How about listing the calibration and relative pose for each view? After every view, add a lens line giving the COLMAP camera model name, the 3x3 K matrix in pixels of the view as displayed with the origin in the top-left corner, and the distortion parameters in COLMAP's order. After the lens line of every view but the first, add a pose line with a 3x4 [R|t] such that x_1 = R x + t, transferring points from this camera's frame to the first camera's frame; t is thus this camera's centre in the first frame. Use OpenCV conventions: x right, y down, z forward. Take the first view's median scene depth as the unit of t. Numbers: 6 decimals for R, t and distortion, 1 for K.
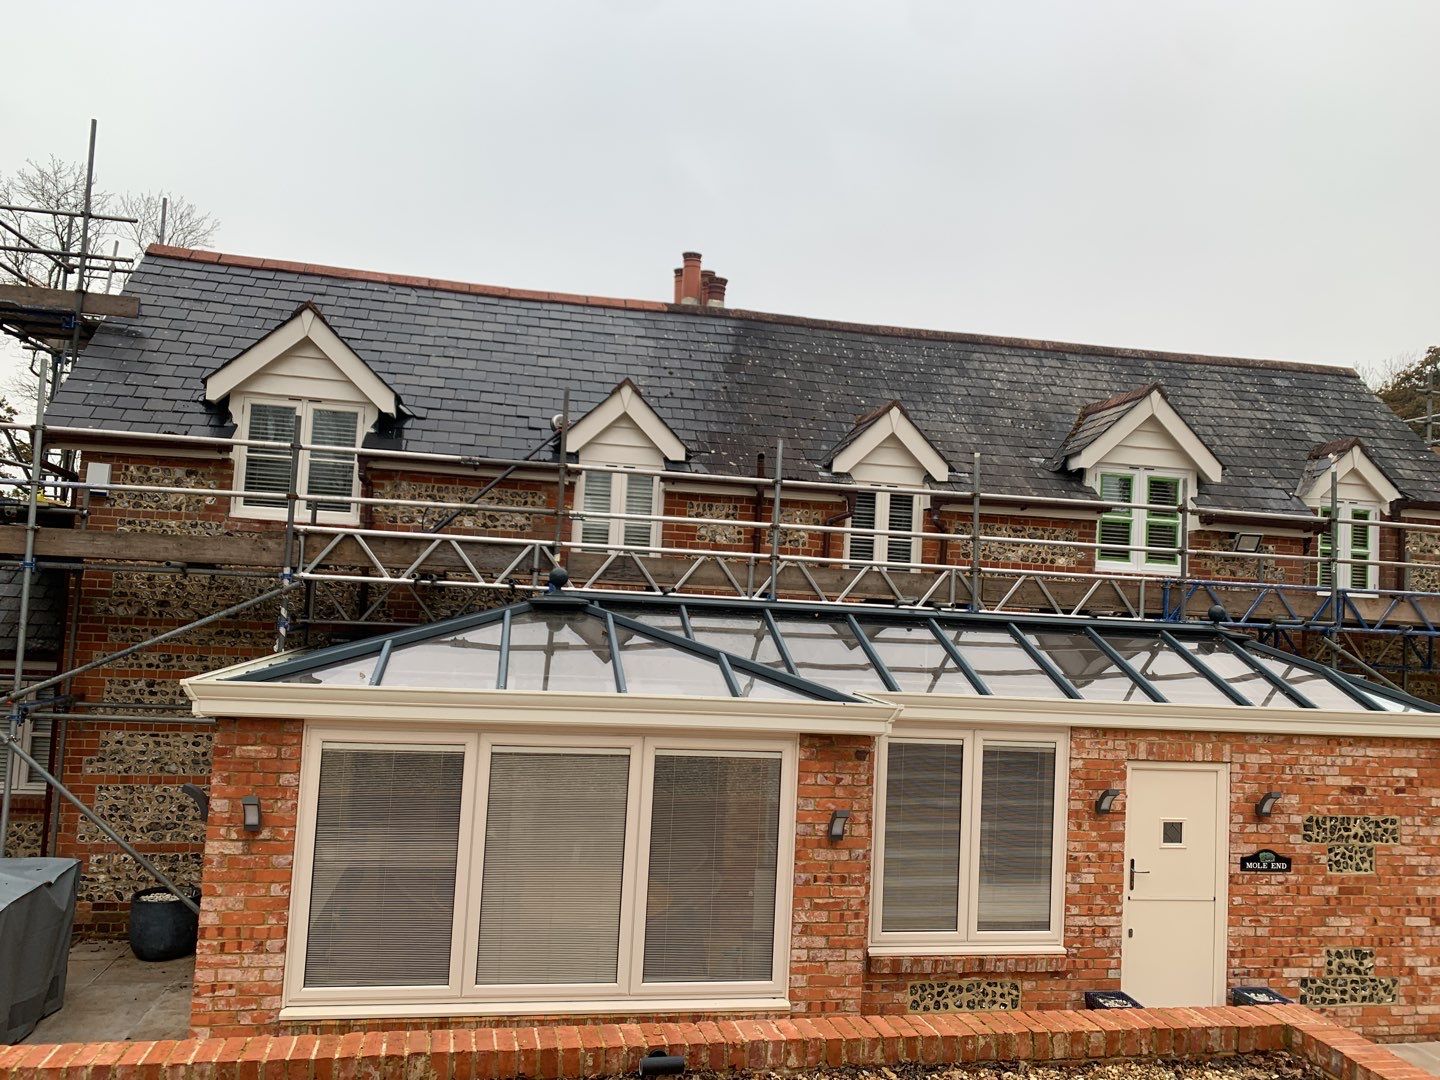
lens RADIAL K [[1077.5, 0, 711.0], [0, 1077.5, 553.1], [0, 0, 1]] dist [0.051730, -0.048054]
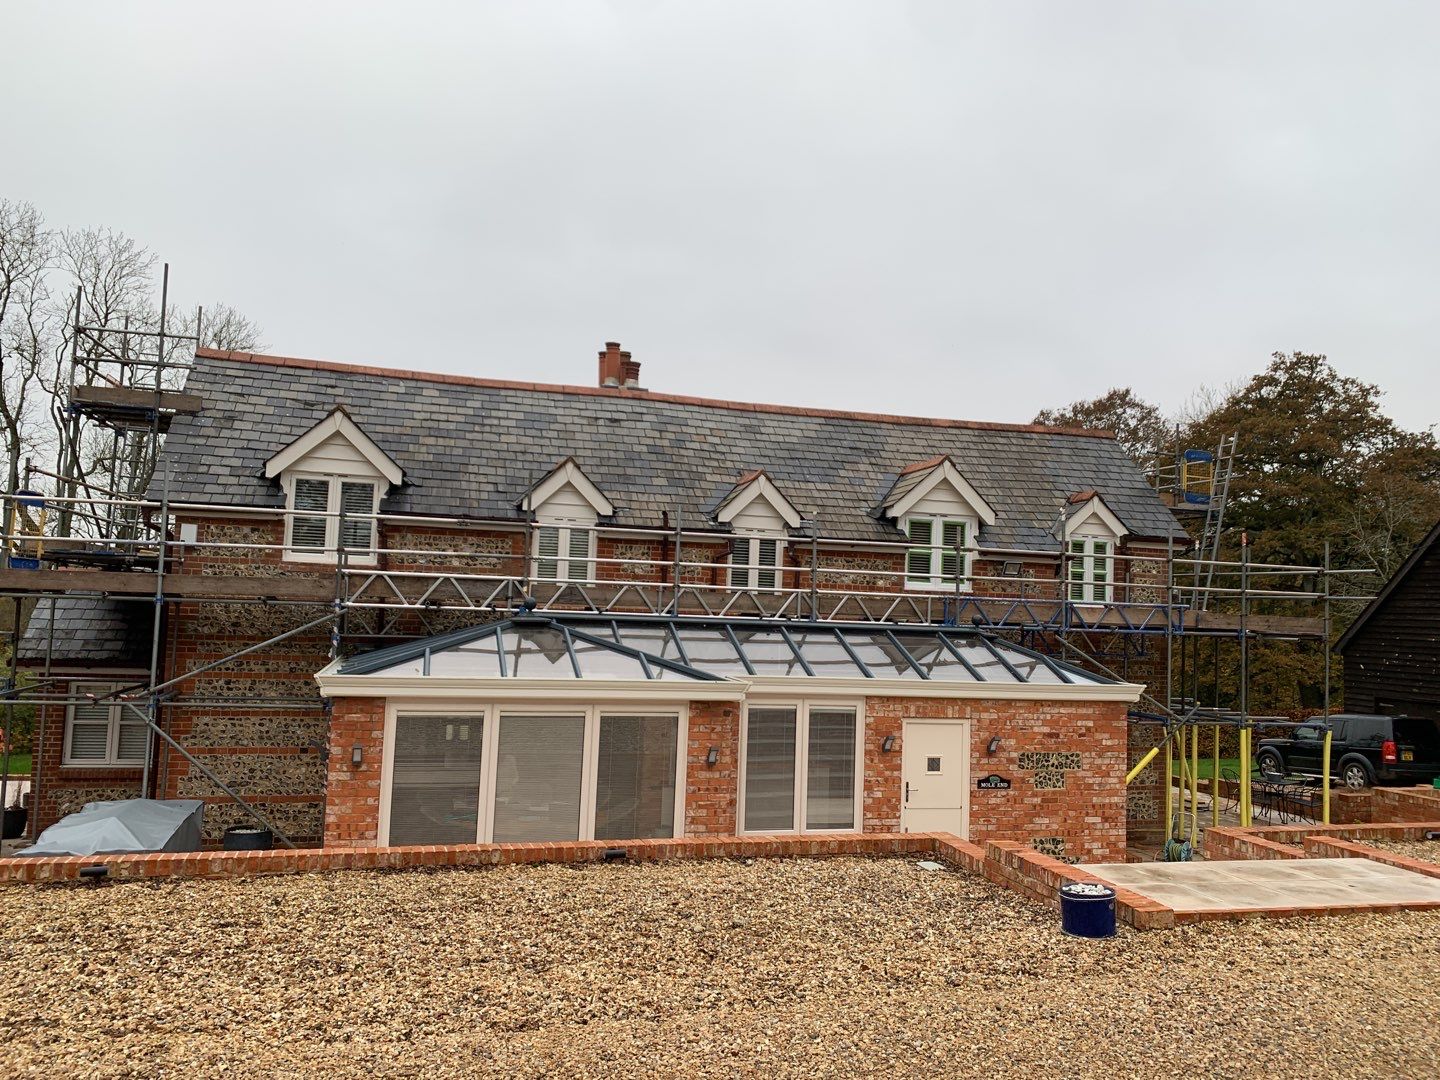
lens RADIAL K [[1077.5, 0, 725.1], [0, 1077.5, 539.4], [0, 0, 1]] dist [0.051730, -0.048054]
pose [[0.995505, -0.006623, 0.094481, -0.011403], [0.007868, 0.999887, -0.012813, -0.039579], [-0.094386, 0.013498, 0.995444, -0.444385]]
